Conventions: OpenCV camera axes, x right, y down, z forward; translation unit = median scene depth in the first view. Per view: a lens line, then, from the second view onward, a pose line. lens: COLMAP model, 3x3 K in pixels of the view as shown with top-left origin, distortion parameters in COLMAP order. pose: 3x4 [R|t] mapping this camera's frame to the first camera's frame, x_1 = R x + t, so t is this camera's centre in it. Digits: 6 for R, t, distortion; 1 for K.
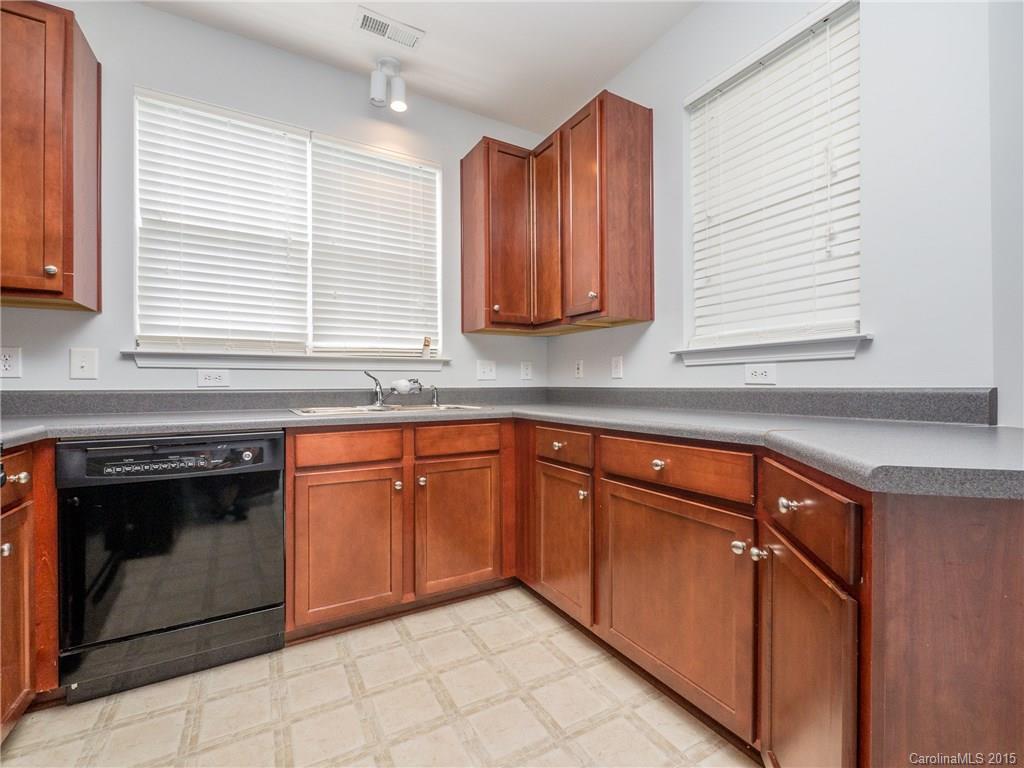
lens RADIAL K [[431.4, 0, 538.7], [0, 431.4, 383.1], [0, 0, 1]] dist [-0.007890, 0.000768]
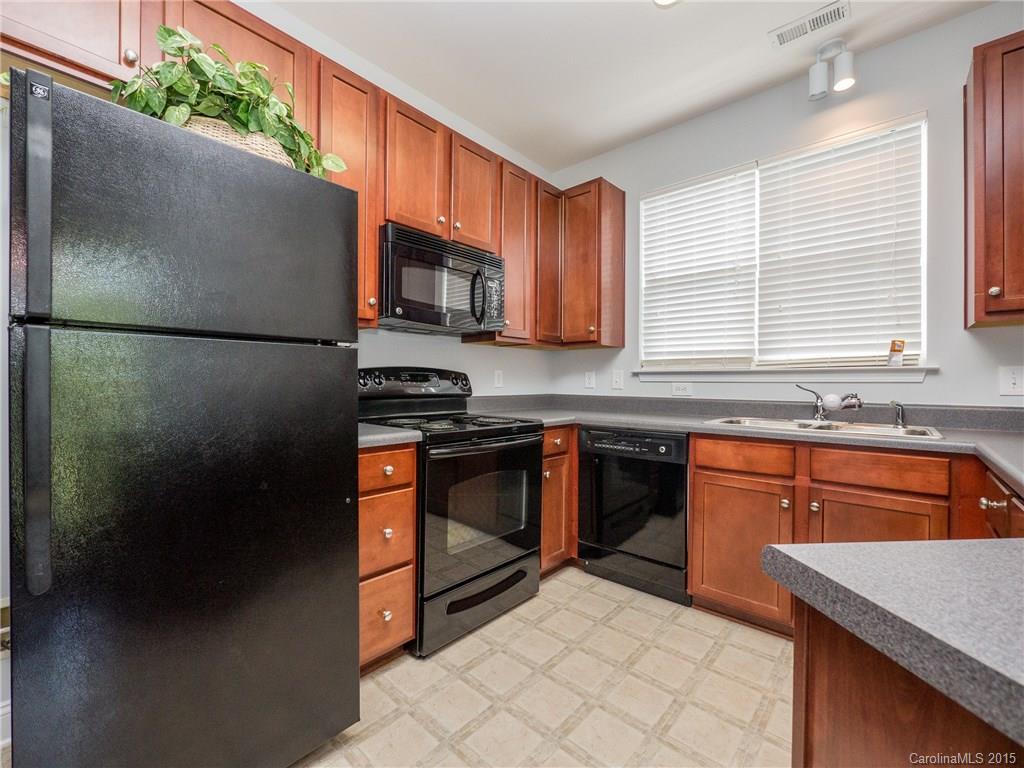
lens RADIAL K [[436.2, 0, 492.6], [0, 436.2, 383.4], [0, 0, 1]] dist [-0.008363, 0.000445]
pose [[0.284889, 0.004254, -0.958551, 0.366521], [-0.006471, 0.999976, 0.002515, -0.029562], [0.958539, 0.005487, 0.284910, 0.063105]]
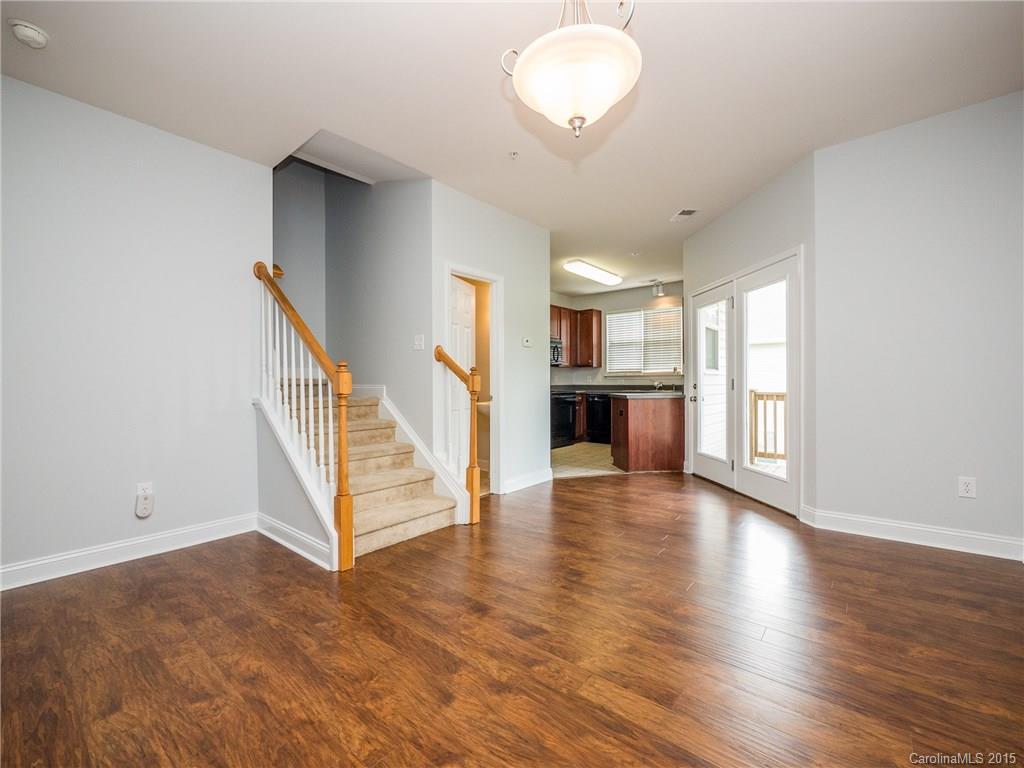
lens RADIAL K [[436.2, 0, 492.6], [0, 436.2, 383.4], [0, 0, 1]] dist [-0.008363, 0.000445]
pose [[0.305785, -0.008549, -0.952062, 2.619375], [0.002742, 0.999963, -0.008098, 0.026087], [0.952097, -0.000134, 0.305797, -1.286113]]
